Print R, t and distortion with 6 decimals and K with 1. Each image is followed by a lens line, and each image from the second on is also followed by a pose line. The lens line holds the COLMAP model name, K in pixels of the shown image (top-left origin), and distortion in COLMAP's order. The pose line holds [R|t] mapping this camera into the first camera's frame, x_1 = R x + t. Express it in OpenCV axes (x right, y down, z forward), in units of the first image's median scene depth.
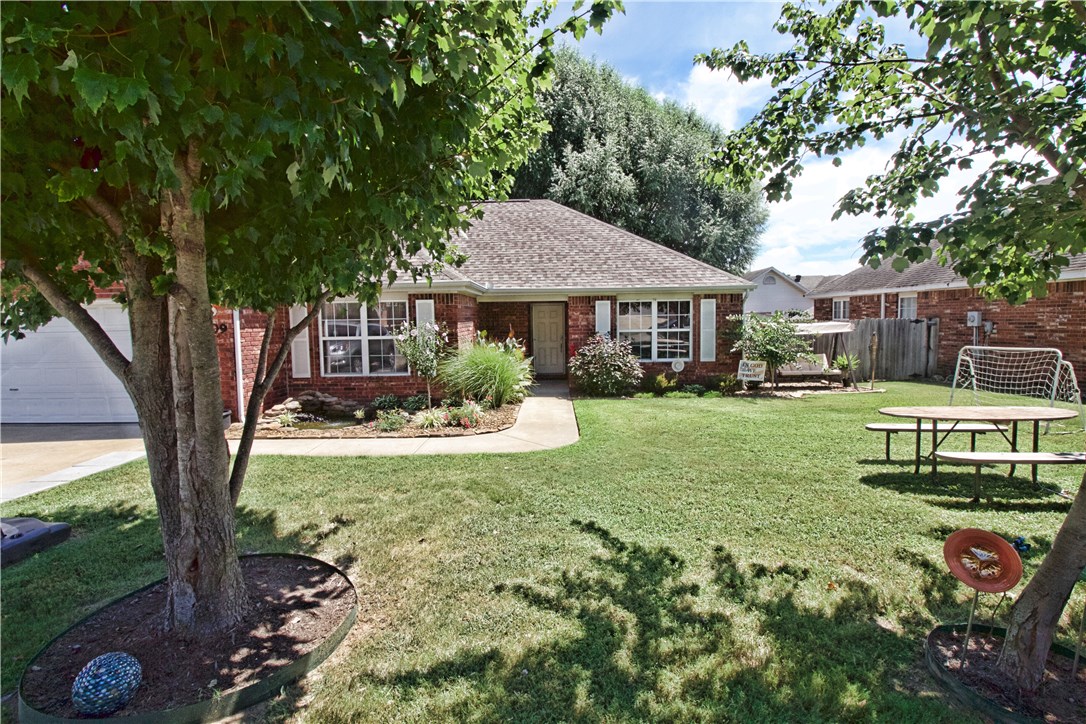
lens RADIAL K [[499.5, 0, 536.4], [0, 499.5, 334.5], [0, 0, 1]] dist [-0.002500, -0.010865]
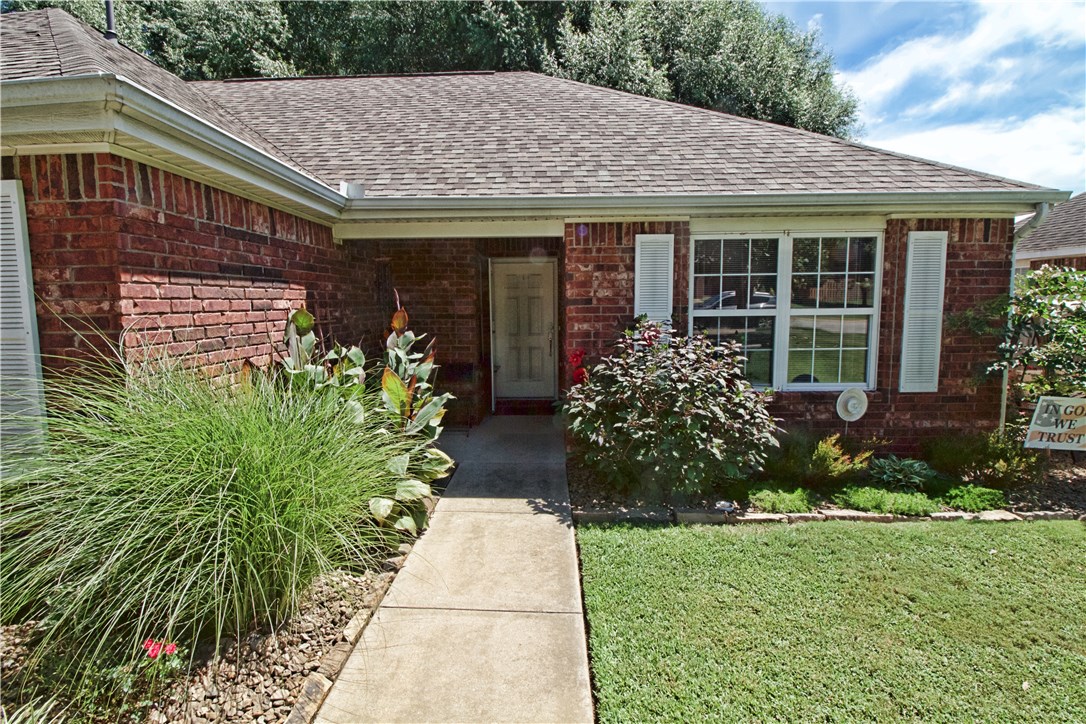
lens RADIAL K [[499.5, 0, 525.4], [0, 499.5, 348.6], [0, 0, 1]] dist [-0.002500, -0.010865]
pose [[0.999923, 0.005604, -0.011056, 0.039801], [-0.004944, 0.998257, 0.058815, -0.001891], [0.011366, -0.058755, 0.998208, 0.639744]]
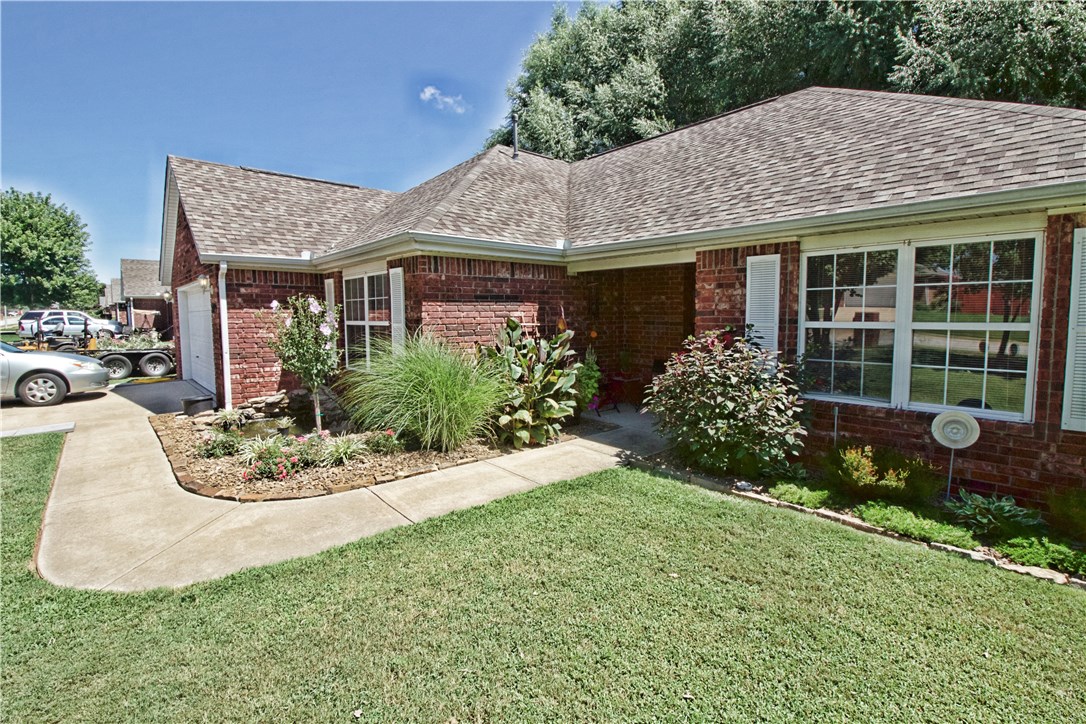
lens RADIAL K [[499.5, 0, 545.4], [0, 499.5, 342.7], [0, 0, 1]] dist [-0.002500, -0.010865]
pose [[0.683615, 0.054187, -0.727828, 0.345892], [-0.027031, 0.998436, 0.048944, -0.006869], [0.729342, -0.013785, 0.684011, 0.580910]]
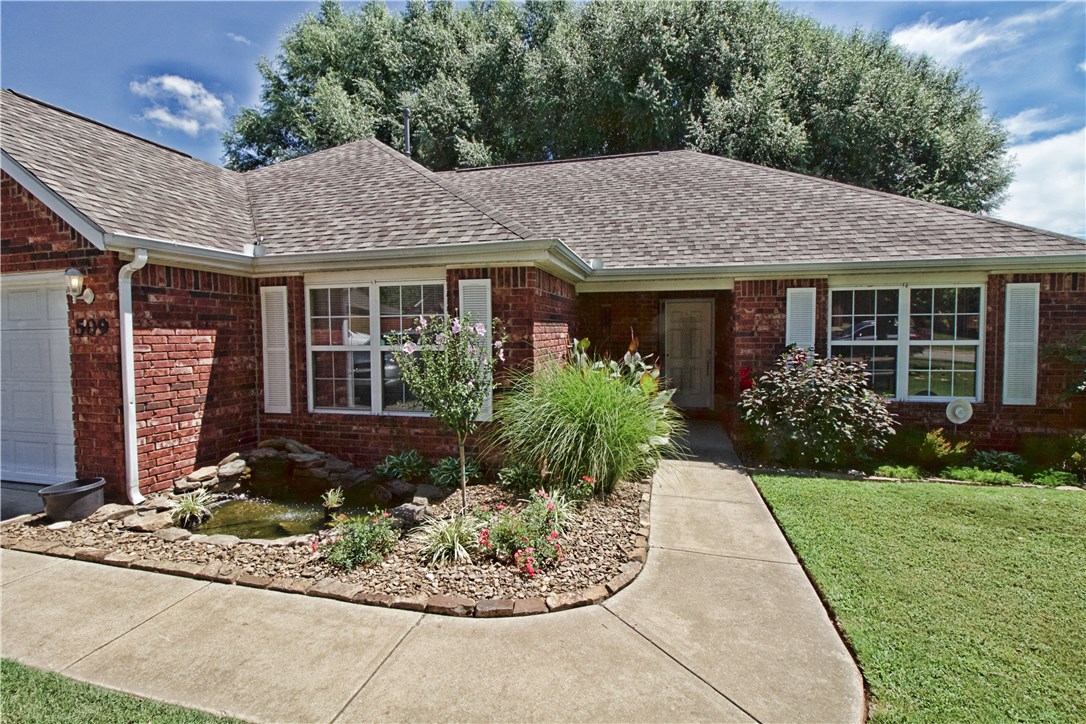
lens RADIAL K [[499.5, 0, 533.9], [0, 499.5, 349.7], [0, 0, 1]] dist [-0.002500, -0.010865]
pose [[0.974233, 0.017541, -0.224861, -0.032267], [-0.015502, 0.999821, 0.010830, -0.000439], [0.225011, -0.007065, 0.974331, 0.413300]]
